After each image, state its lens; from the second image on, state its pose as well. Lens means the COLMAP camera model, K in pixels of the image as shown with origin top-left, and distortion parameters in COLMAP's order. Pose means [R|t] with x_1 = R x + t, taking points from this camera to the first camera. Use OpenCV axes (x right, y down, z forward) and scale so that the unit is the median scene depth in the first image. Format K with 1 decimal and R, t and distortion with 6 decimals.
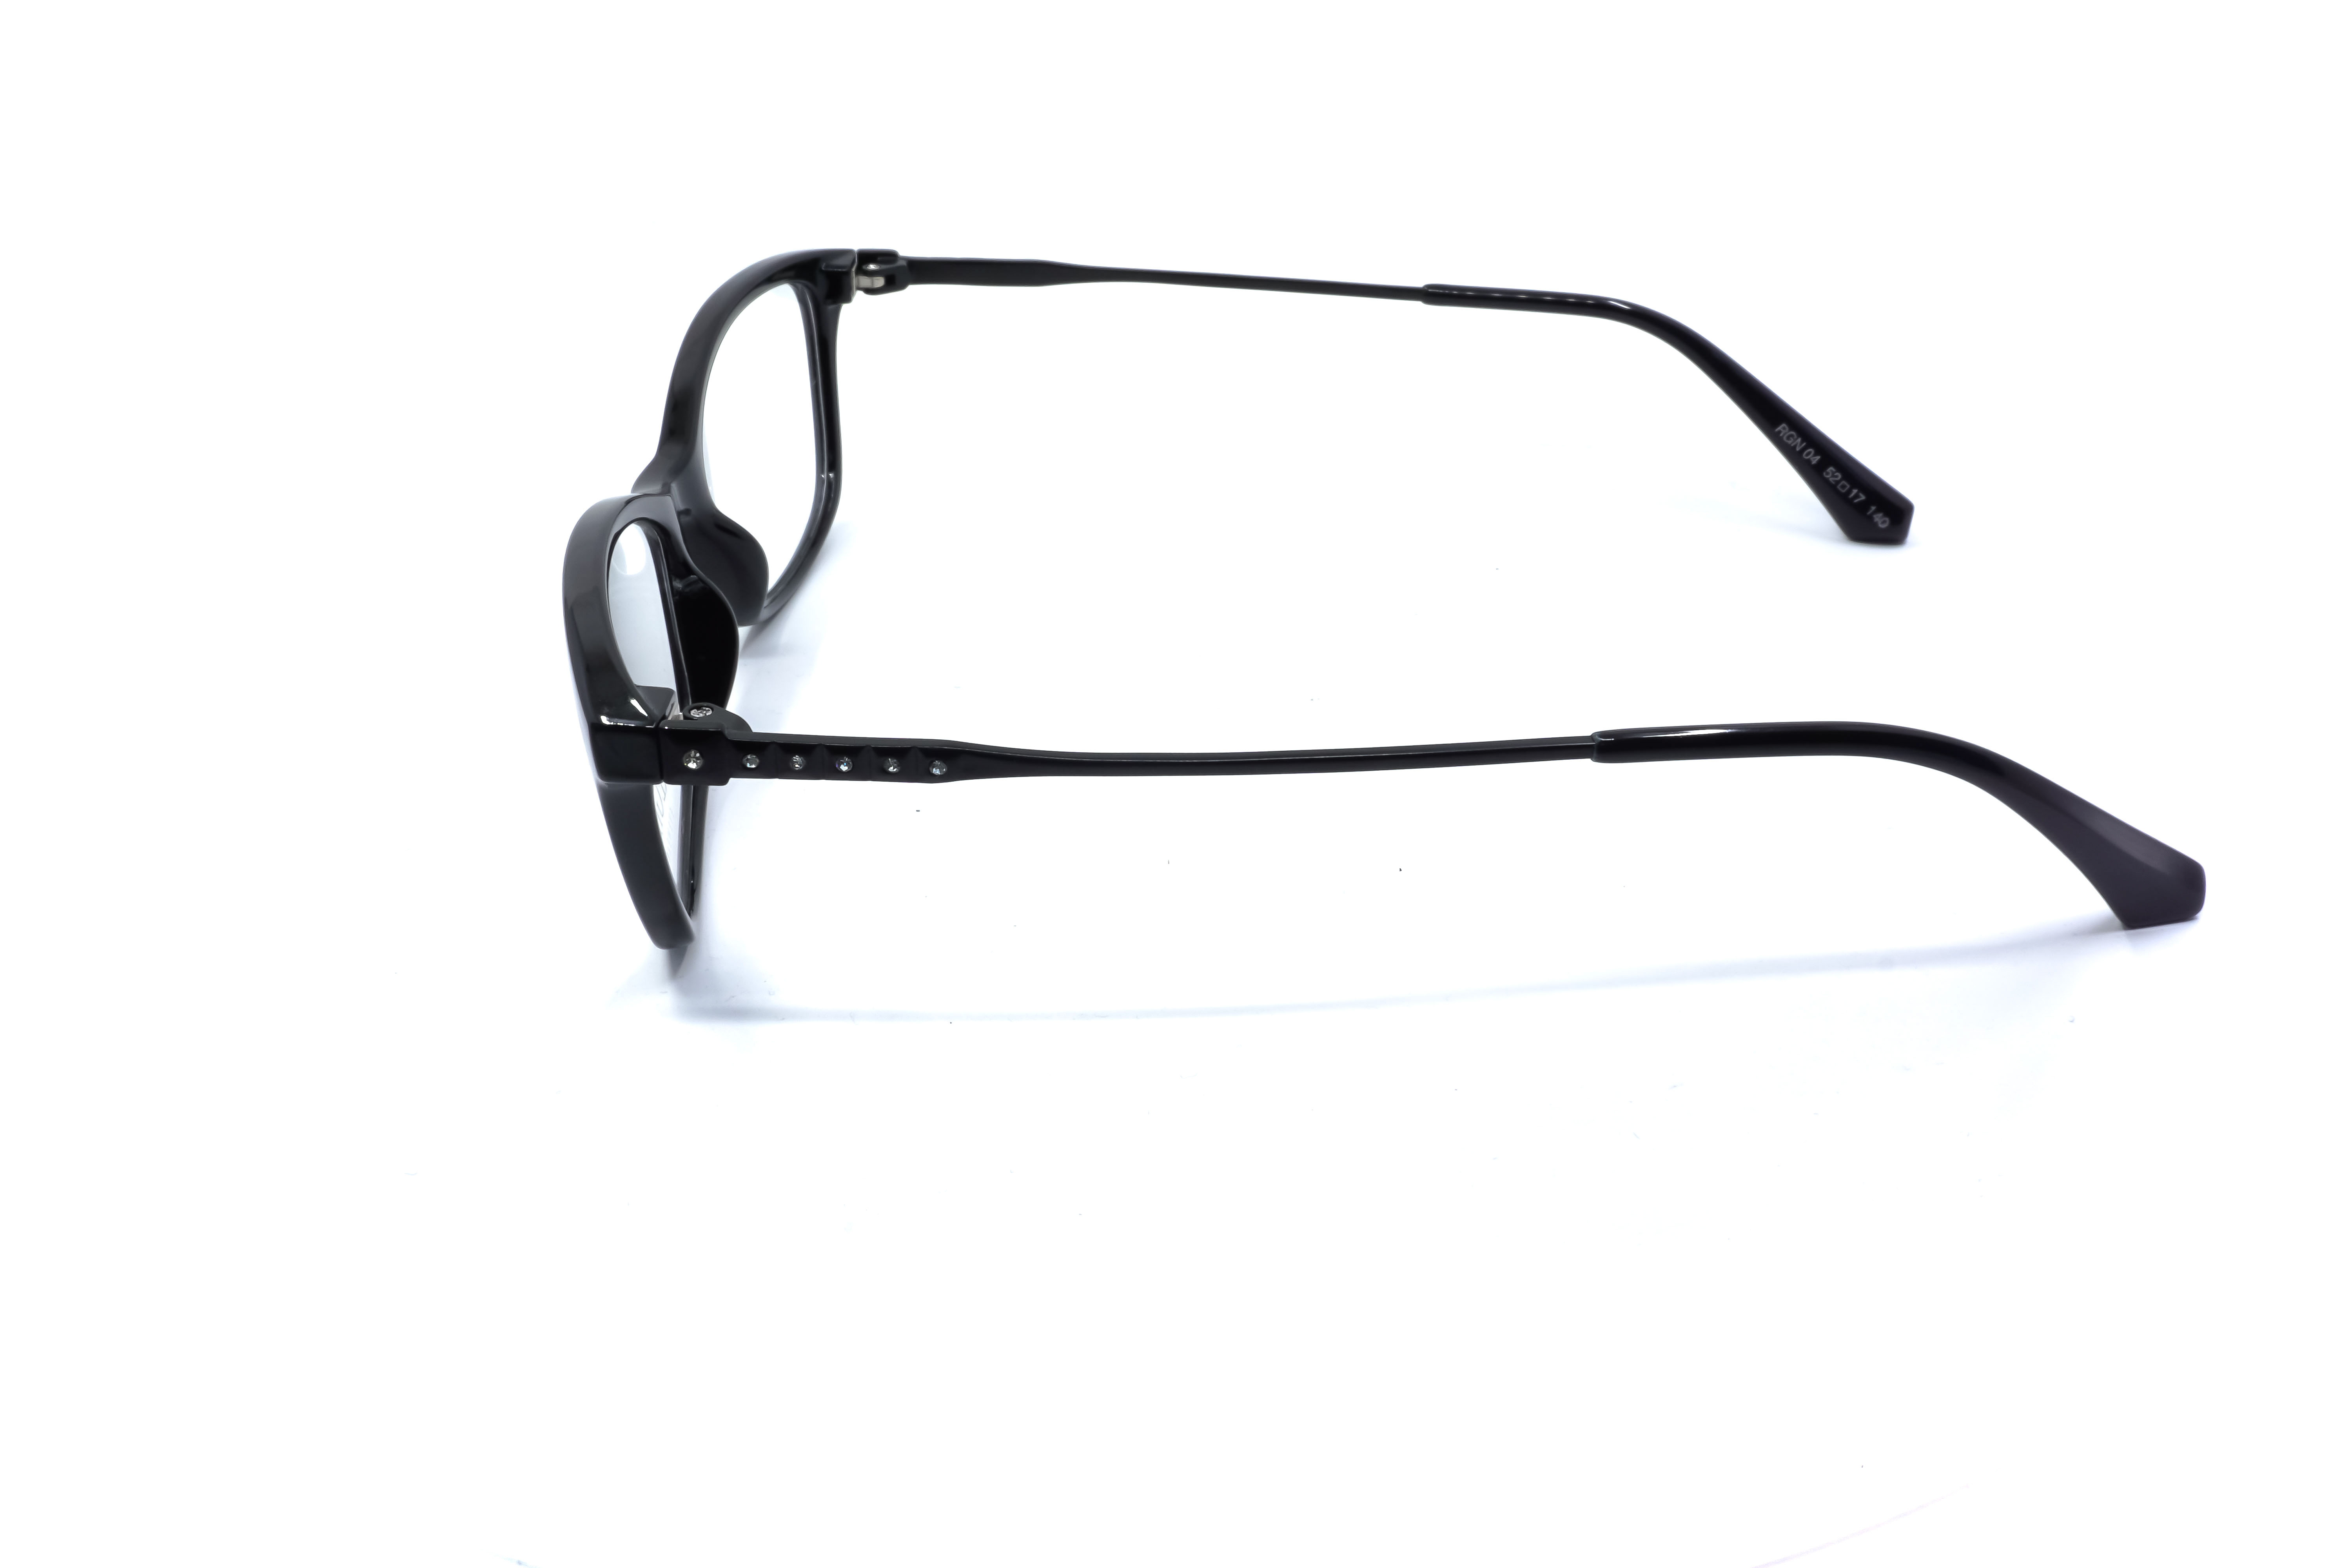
lens RADIAL K [[2297.5, 0, 1176.0], [0, 2297.5, 784.0], [0, 0, 1]] dist [-0.001579, -0.003151]
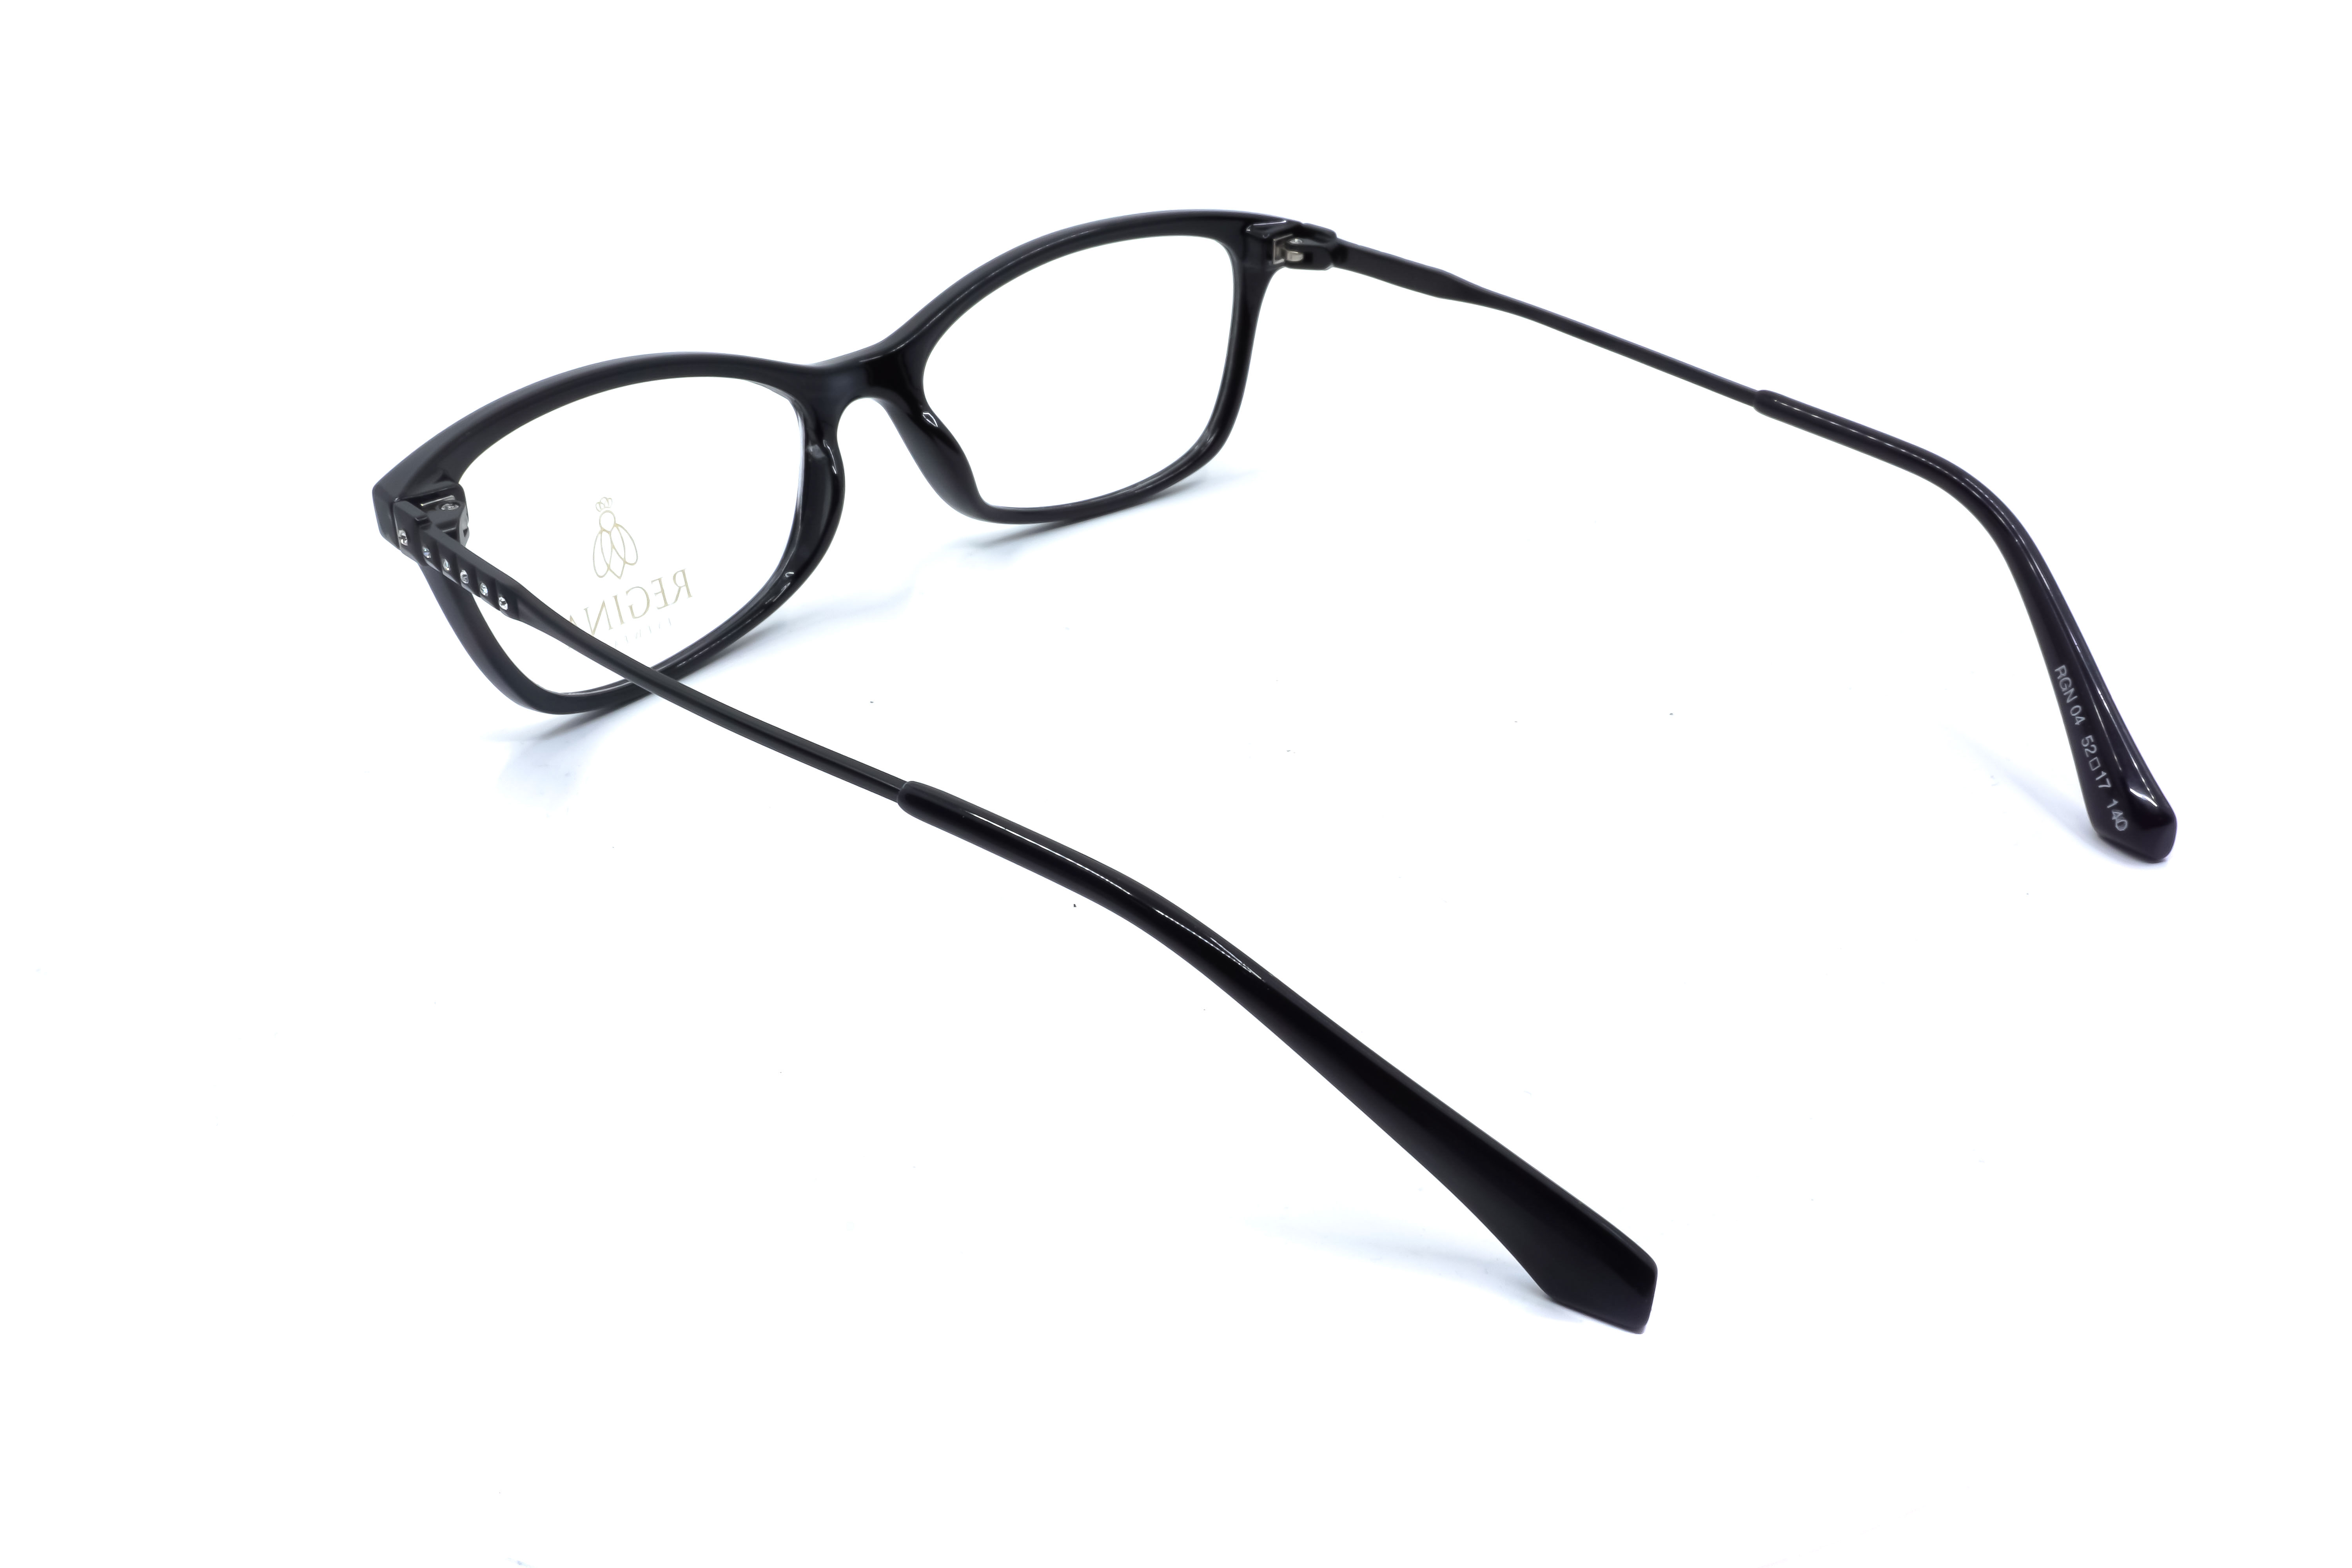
lens RADIAL K [[2290.2, 0, 1176.0], [0, 2290.2, 784.0], [0, 0, 1]] dist [-0.032771, -0.010221]
pose [[0.698516, 0.348549, -0.624972, 0.555913], [-0.340977, 0.929956, 0.137538, -0.122876], [0.629135, 0.117028, 0.768436, 0.213192]]
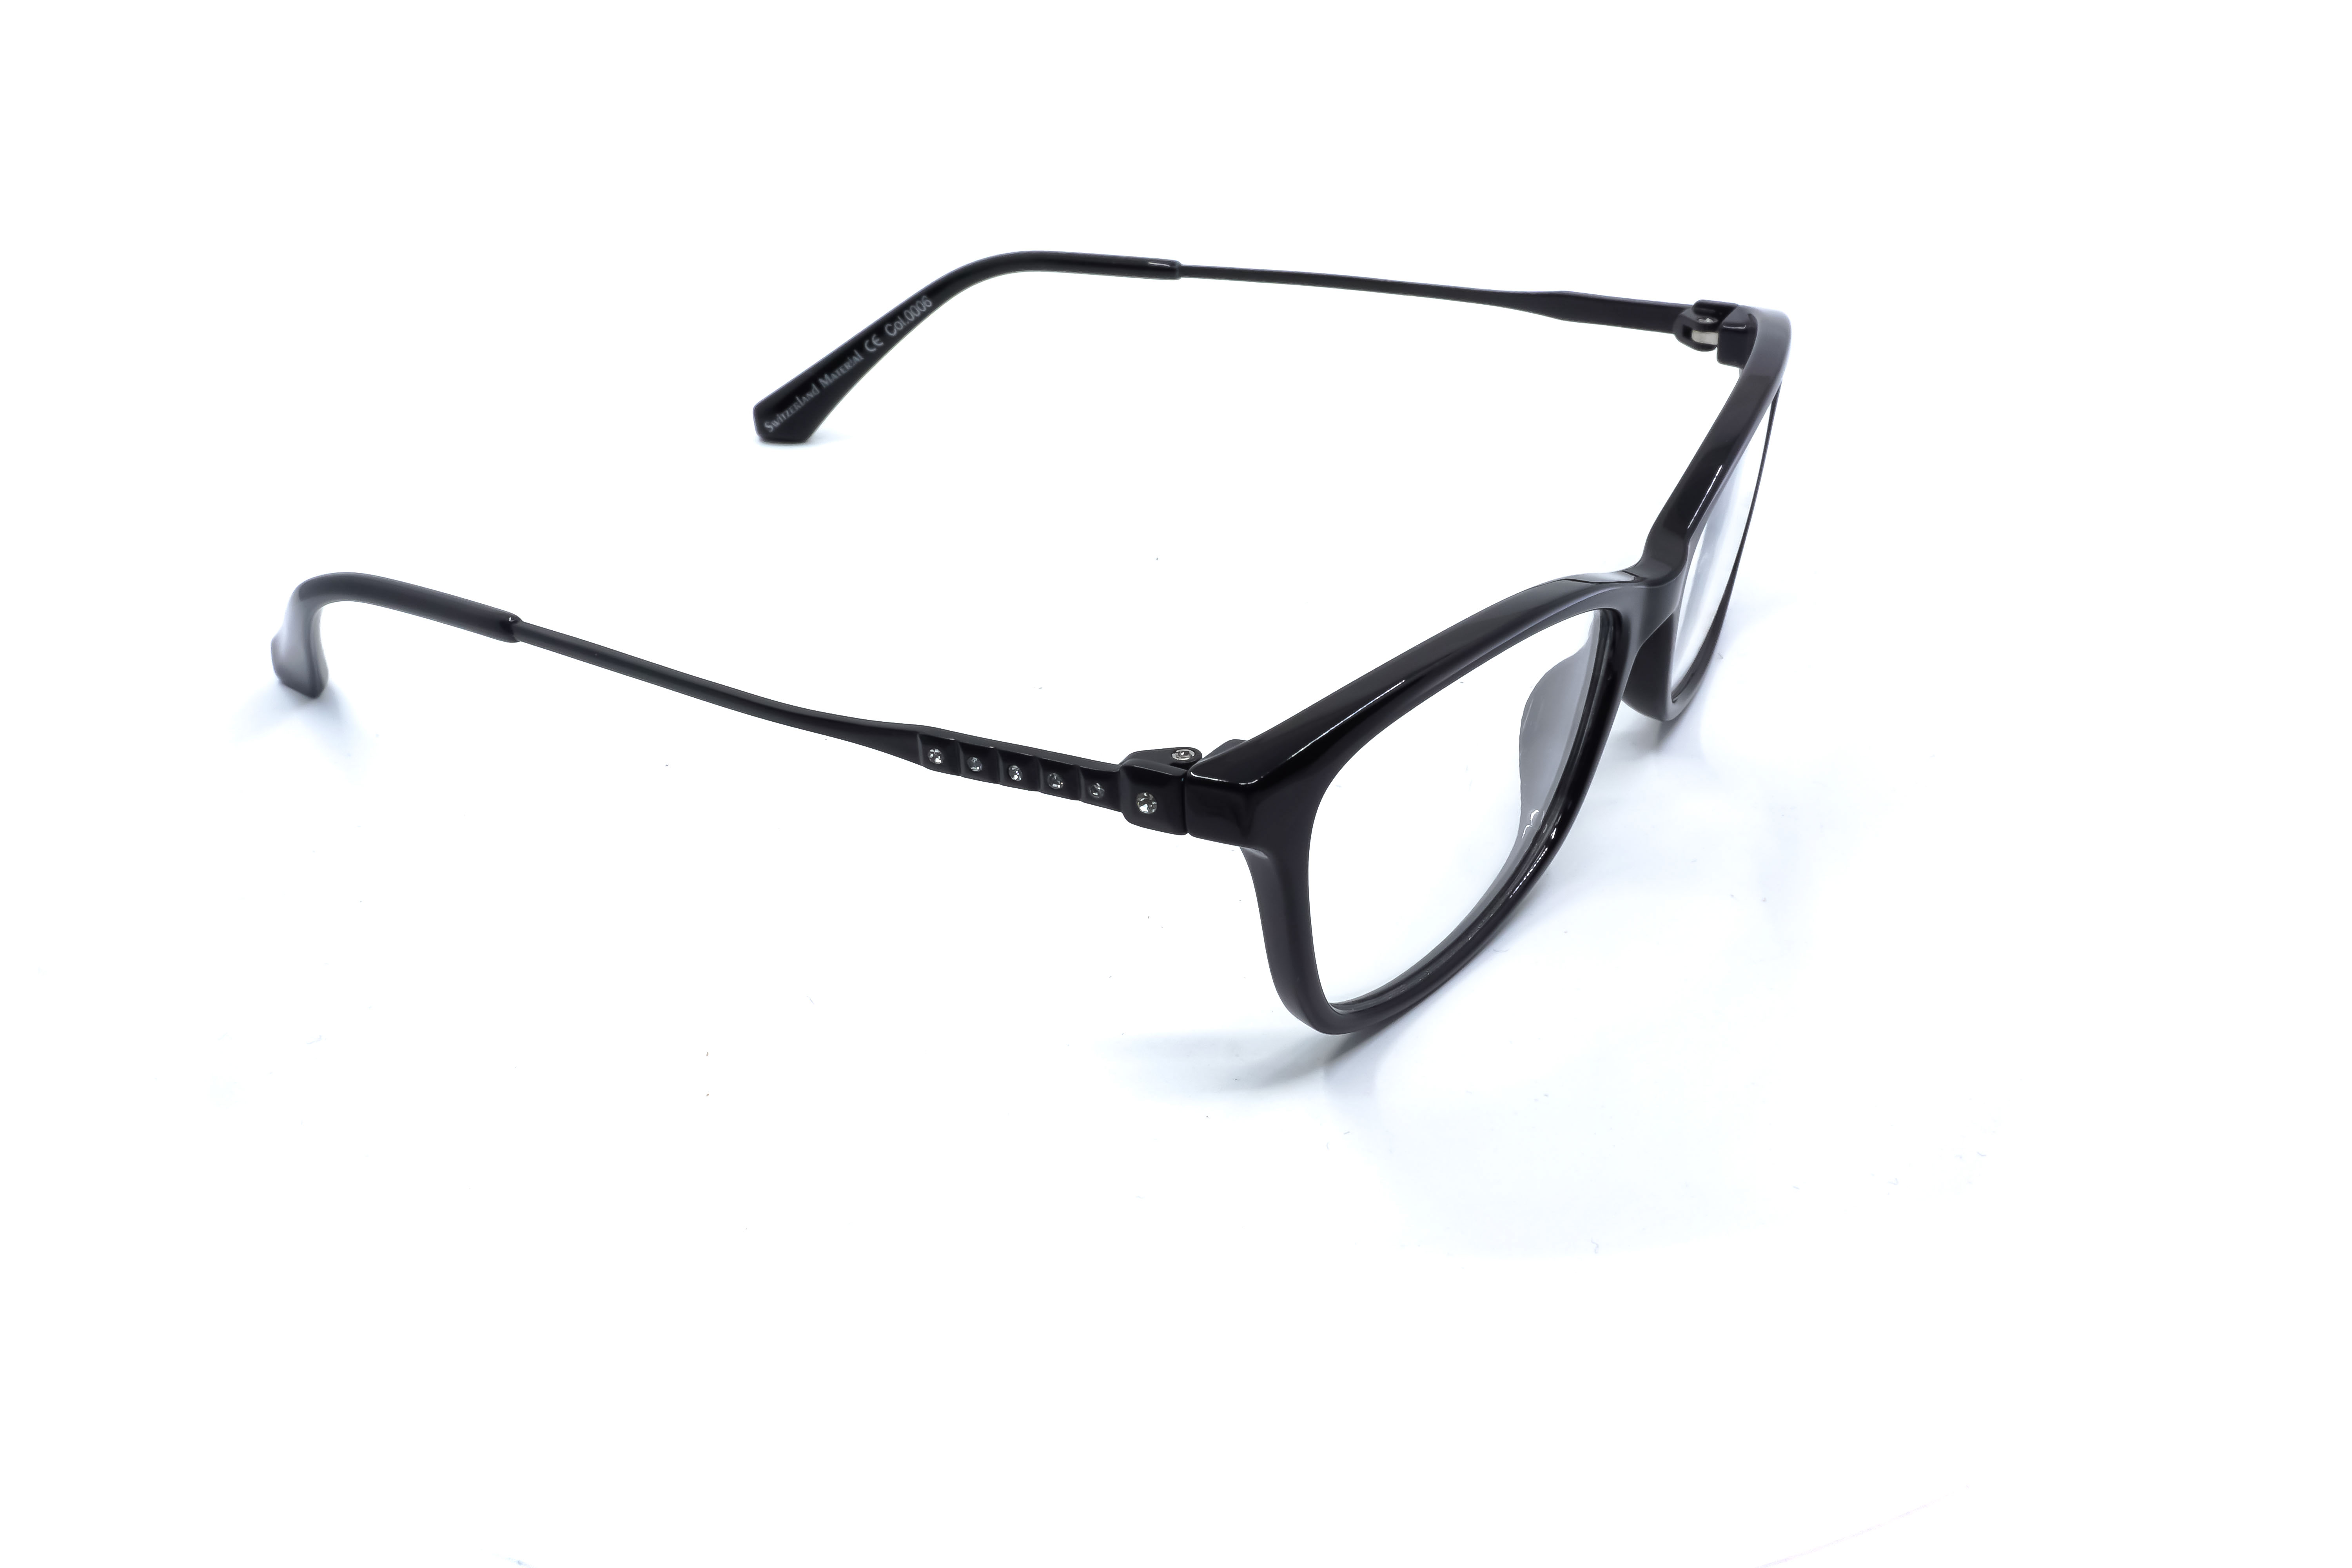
lens RADIAL K [[2290.2, 0, 1176.0], [0, 2290.2, 784.0], [0, 0, 1]] dist [-0.032771, -0.010221]
pose [[-0.850837, -0.225286, 0.474681, -0.427872], [0.283833, 0.563194, 0.776048, -0.689343], [-0.442170, 0.795021, -0.415243, 1.265366]]
